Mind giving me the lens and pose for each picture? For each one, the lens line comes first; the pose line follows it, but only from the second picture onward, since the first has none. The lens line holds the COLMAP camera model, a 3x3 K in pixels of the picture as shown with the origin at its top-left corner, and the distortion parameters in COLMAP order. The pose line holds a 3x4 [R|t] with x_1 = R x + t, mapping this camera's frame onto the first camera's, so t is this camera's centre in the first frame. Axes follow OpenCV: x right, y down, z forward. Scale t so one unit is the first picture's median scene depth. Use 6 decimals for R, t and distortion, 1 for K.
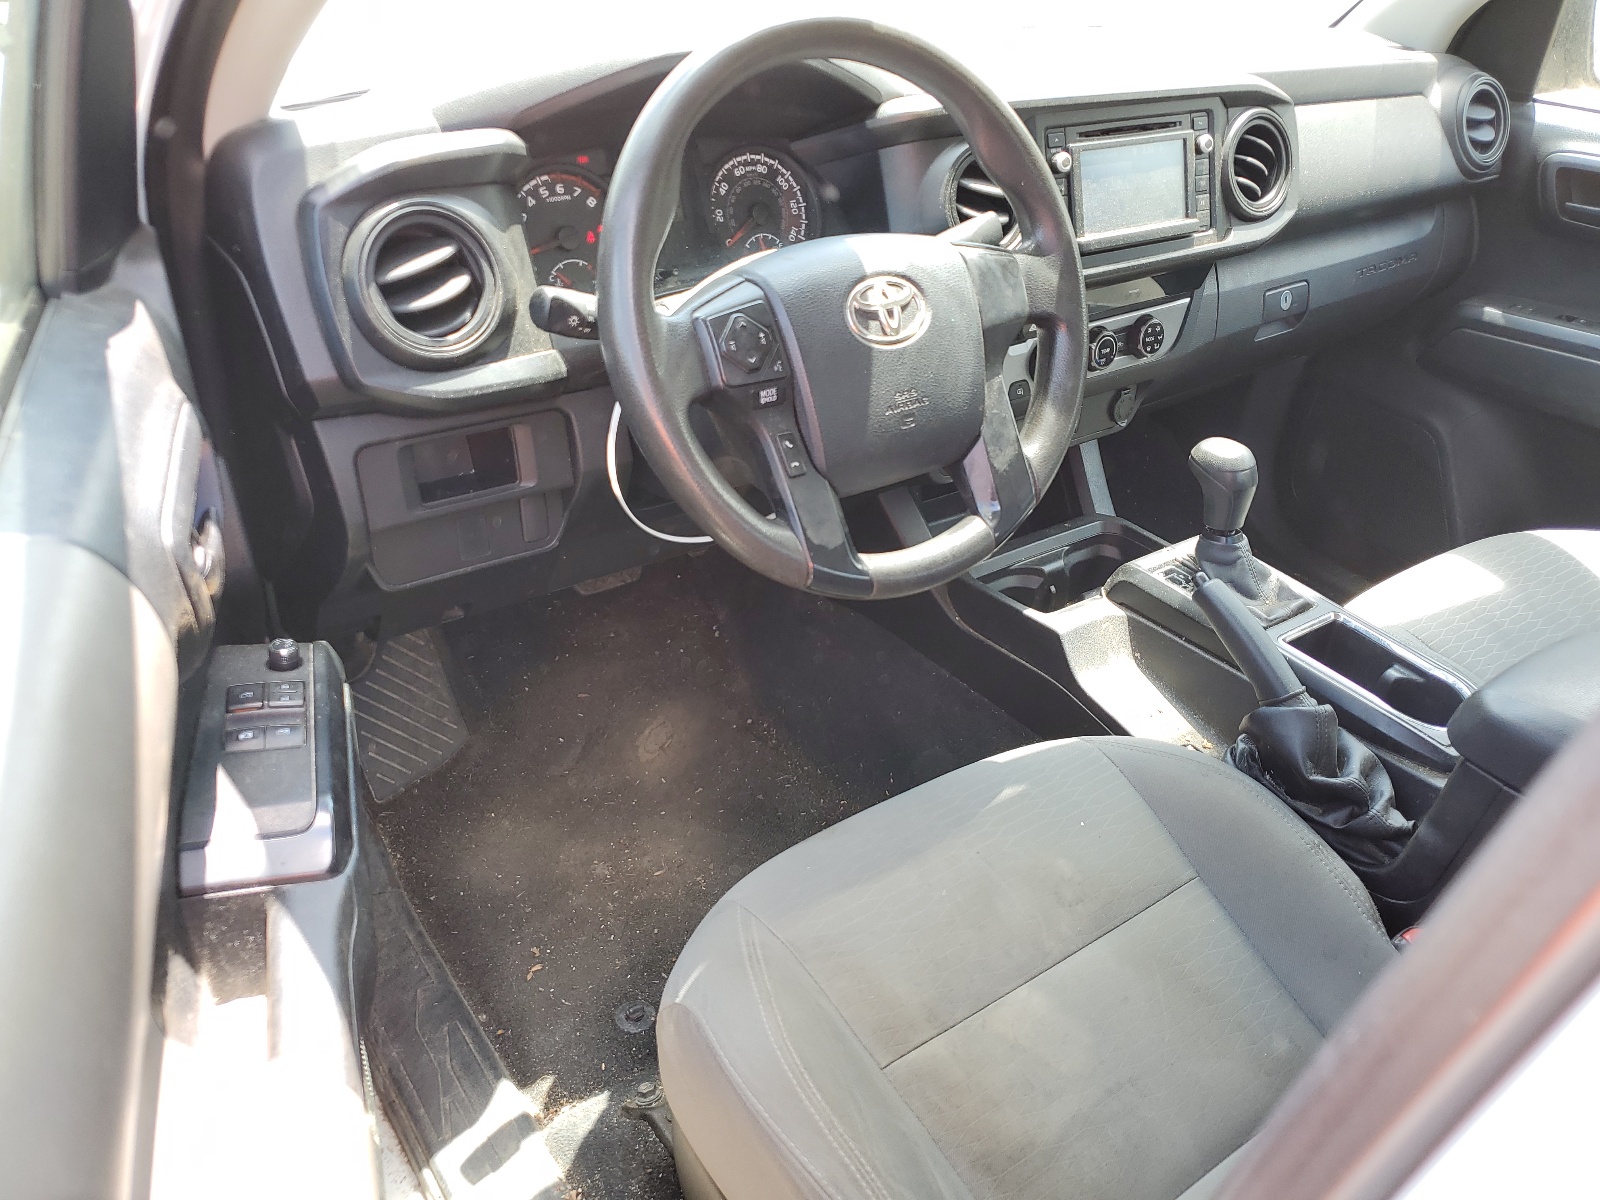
lens RADIAL K [[1391.4, 0, 800.6], [0, 1391.4, 599.3], [0, 0, 1]] dist [-0.003811, -0.001217]
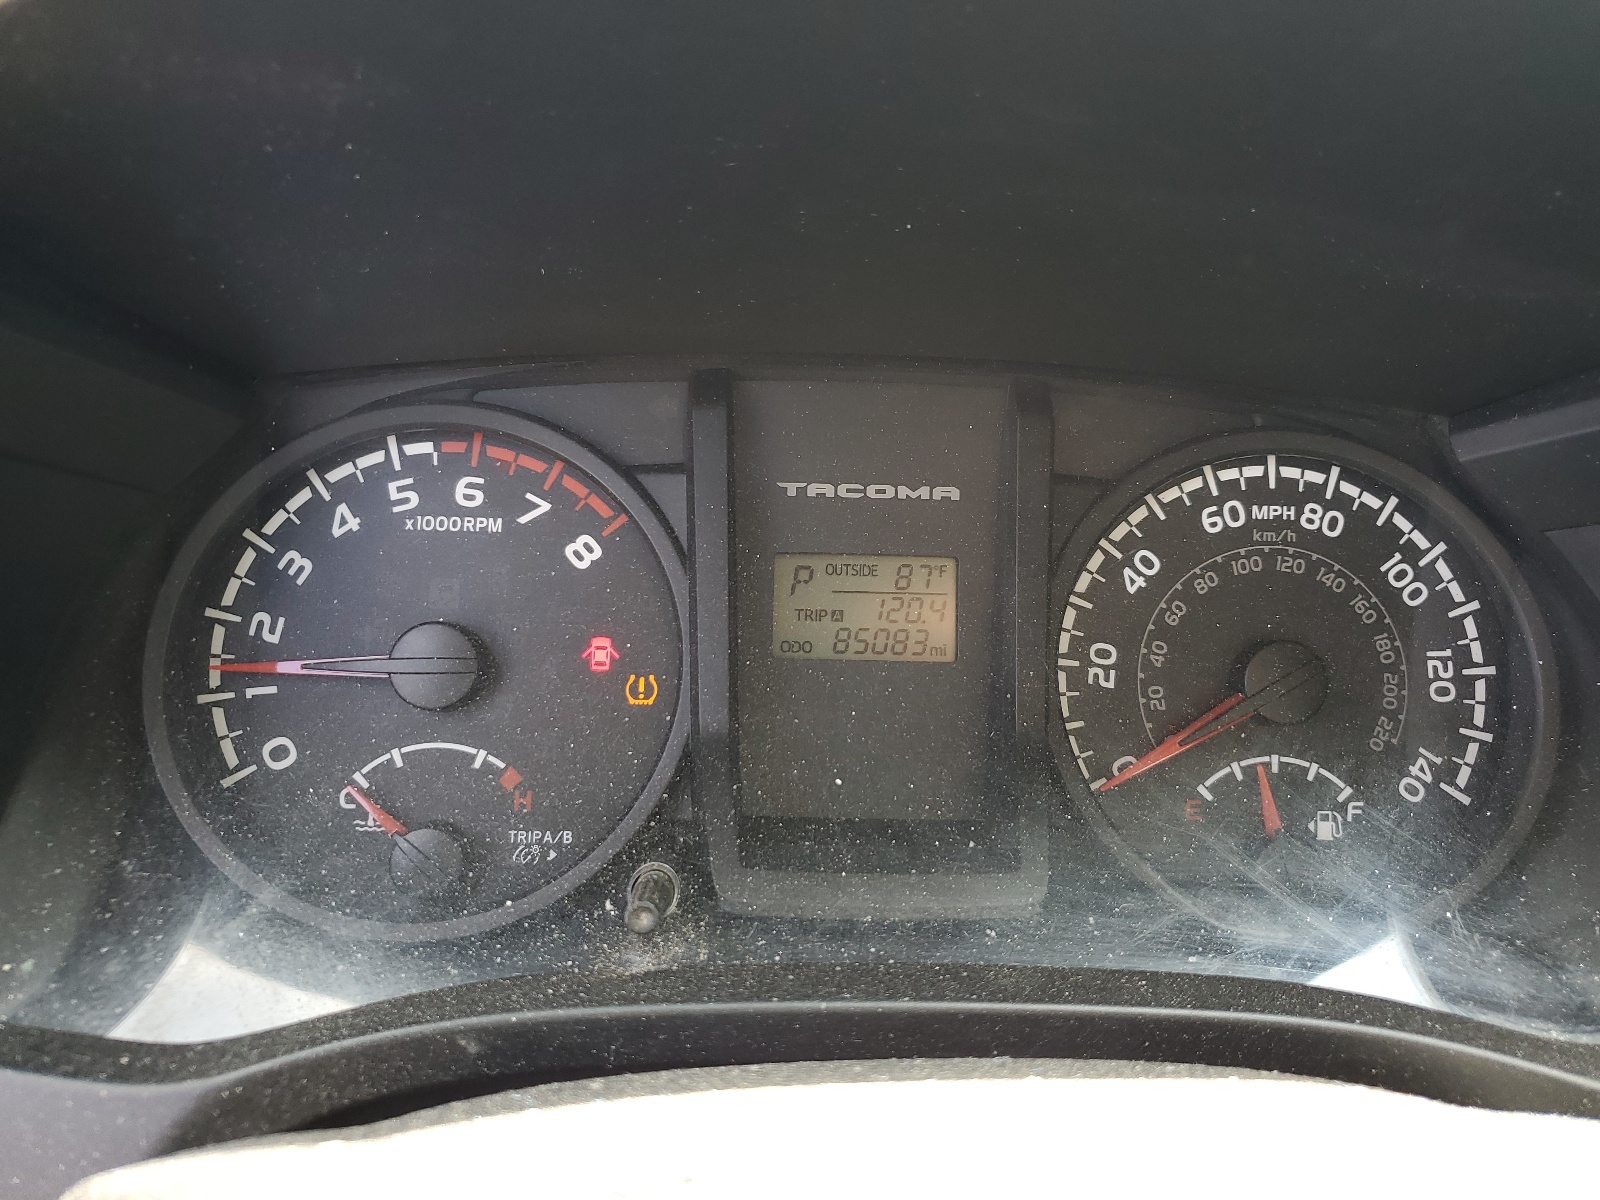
lens RADIAL K [[1391.4, 0, 801.0], [0, 1391.4, 601.9], [0, 0, 1]] dist [-0.003811, -0.001217]
pose [[0.846112, 0.121705, -0.518924, 0.027698], [-0.259156, 0.944690, -0.200996, -0.217893], [0.465760, 0.304547, 0.830854, 0.745627]]
